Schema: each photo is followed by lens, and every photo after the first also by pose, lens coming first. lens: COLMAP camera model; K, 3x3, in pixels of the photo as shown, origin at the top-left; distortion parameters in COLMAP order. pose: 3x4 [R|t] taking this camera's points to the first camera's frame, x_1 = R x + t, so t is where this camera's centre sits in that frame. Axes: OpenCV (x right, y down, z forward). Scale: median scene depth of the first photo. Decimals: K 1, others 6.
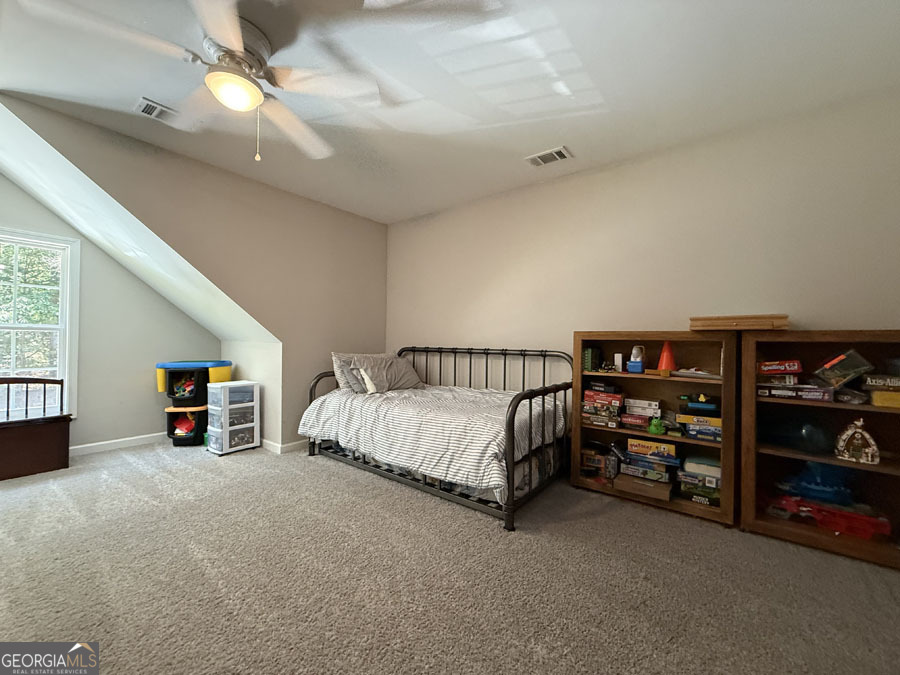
lens RADIAL K [[358.5, 0, 447.4], [0, 358.5, 335.3], [0, 0, 1]] dist [0.000855, 0.000032]
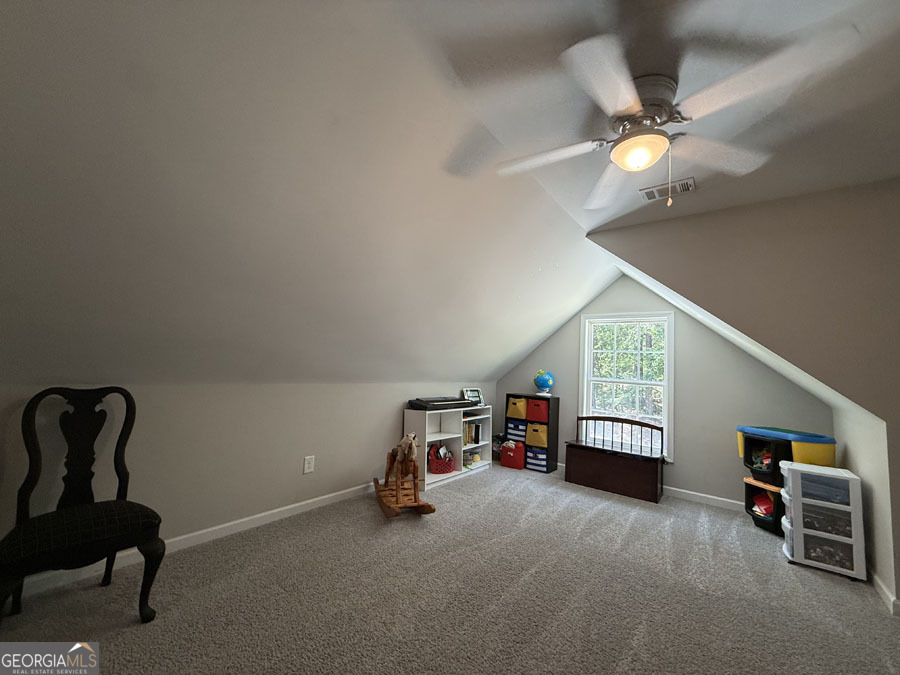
lens RADIAL K [[358.5, 0, 447.4], [0, 358.5, 335.3], [0, 0, 1]] dist [0.000855, 0.000032]
pose [[0.020865, -0.099164, -0.994852, 0.149931], [-0.048421, 0.993801, -0.100074, -0.029284], [0.998609, 0.050259, 0.015934, 0.230438]]
